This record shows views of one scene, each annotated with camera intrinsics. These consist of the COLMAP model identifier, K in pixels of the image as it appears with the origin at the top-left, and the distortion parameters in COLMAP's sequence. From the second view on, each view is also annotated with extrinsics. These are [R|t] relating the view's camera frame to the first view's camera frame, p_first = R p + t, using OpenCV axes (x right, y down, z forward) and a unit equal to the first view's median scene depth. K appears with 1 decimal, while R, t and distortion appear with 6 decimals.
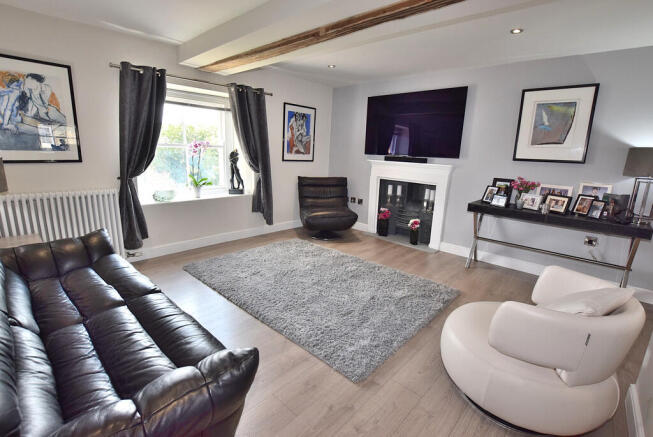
lens RADIAL K [[301.8, 0, 329.0], [0, 301.8, 216.9], [0, 0, 1]] dist [-0.020201, 0.003774]
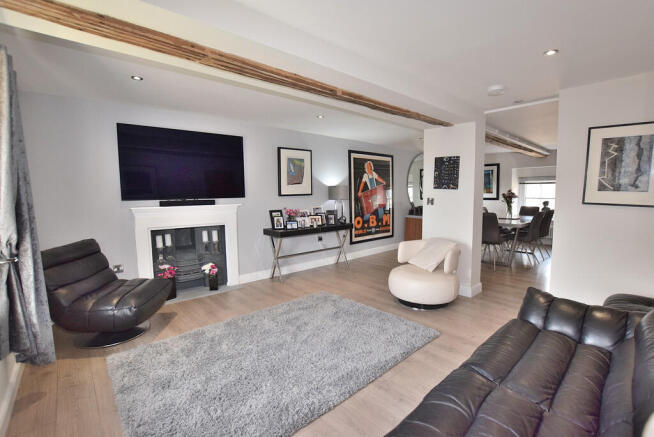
lens RADIAL K [[302.3, 0, 330.4], [0, 302.3, 218.7], [0, 0, 1]] dist [-0.020201, 0.003774]
pose [[0.094780, -0.128896, 0.987118, -0.628028], [0.227693, 0.968104, 0.104551, -0.150445], [-0.969109, 0.214851, 0.121106, 0.523130]]
